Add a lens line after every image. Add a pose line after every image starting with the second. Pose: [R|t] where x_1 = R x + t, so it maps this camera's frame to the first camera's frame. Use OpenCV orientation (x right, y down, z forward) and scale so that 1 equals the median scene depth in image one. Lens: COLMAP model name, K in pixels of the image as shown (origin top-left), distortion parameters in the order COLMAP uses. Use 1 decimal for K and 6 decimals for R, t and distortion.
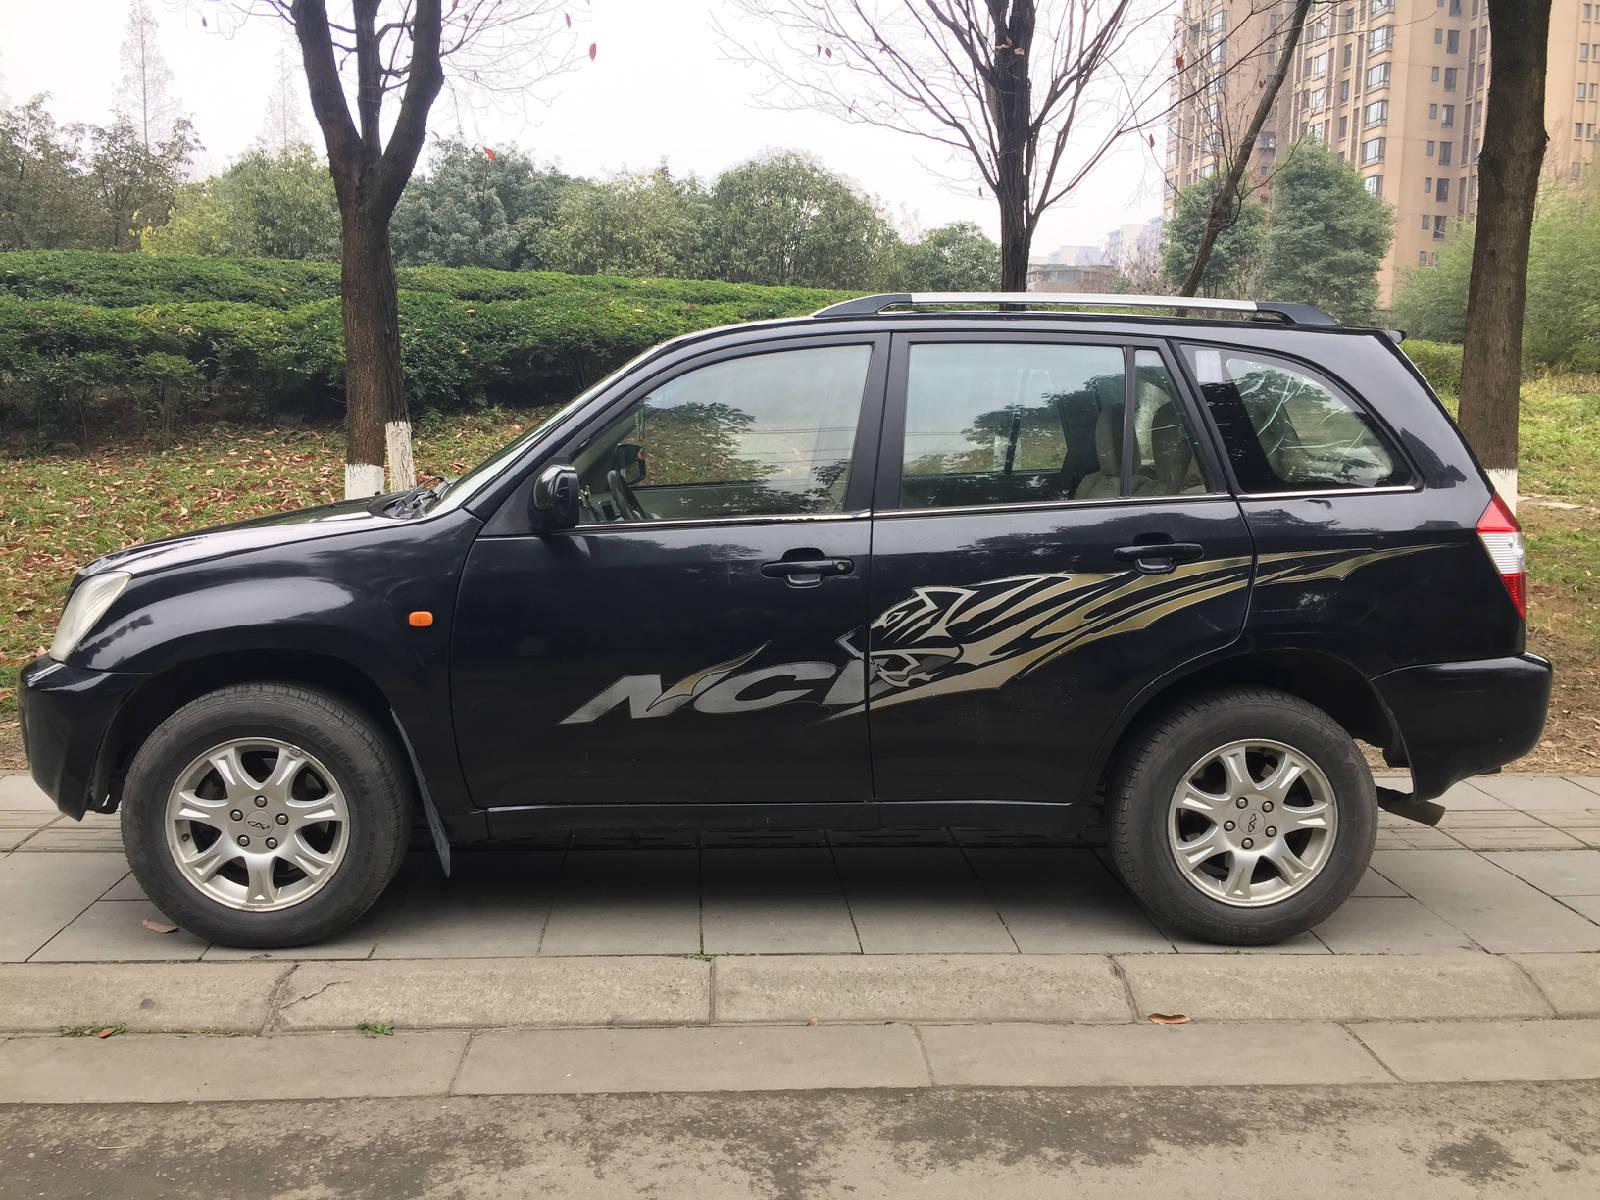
lens RADIAL K [[1371.2, 0, 798.8], [0, 1371.2, 596.0], [0, 0, 1]] dist [0.040979, -0.055620]
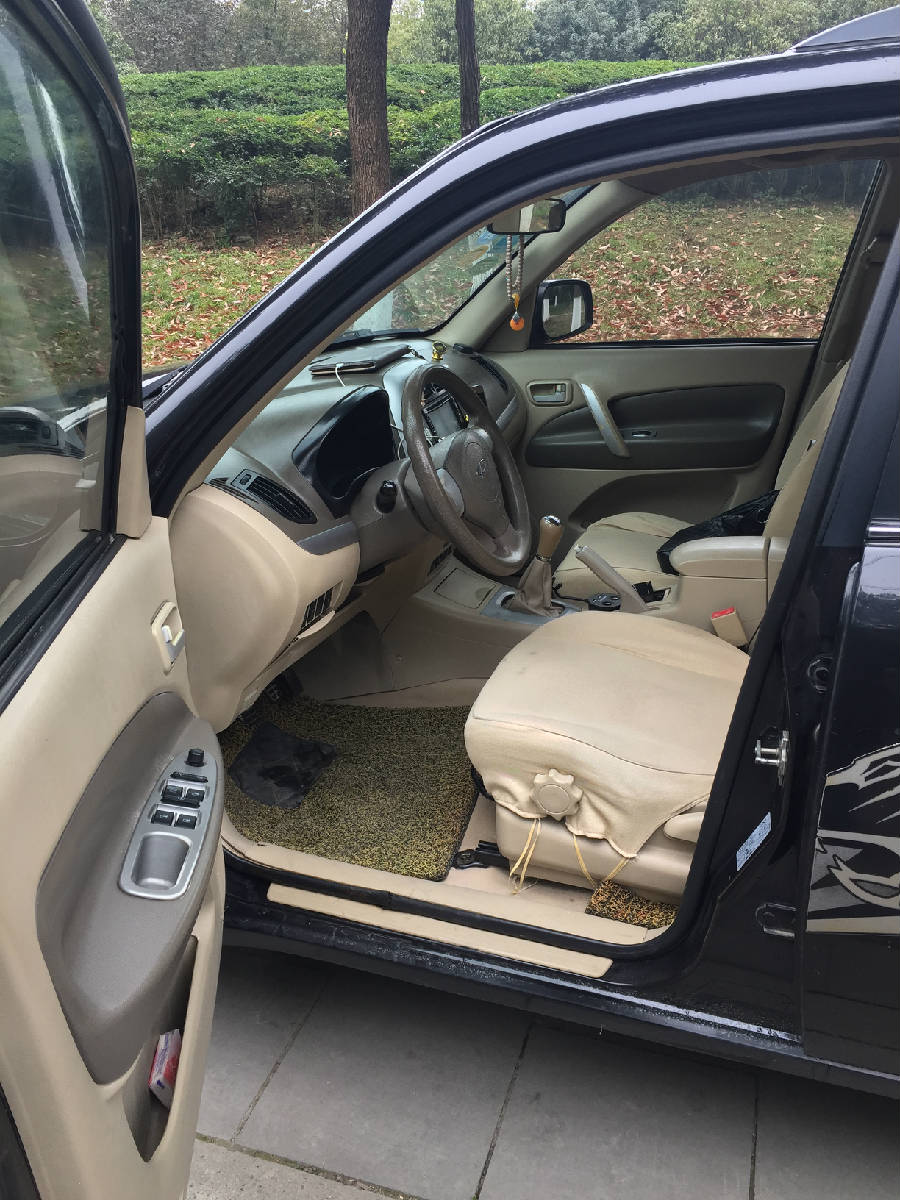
lens RADIAL K [[1028.4, 0, 451.6], [0, 1028.4, 605.7], [0, 0, 1]] dist [0.040979, -0.055620]
pose [[0.927083, 0.125013, -0.353396, 0.011294], [-0.035218, 0.967629, 0.249908, -0.025581], [0.373198, -0.219239, 0.901475, 0.145793]]
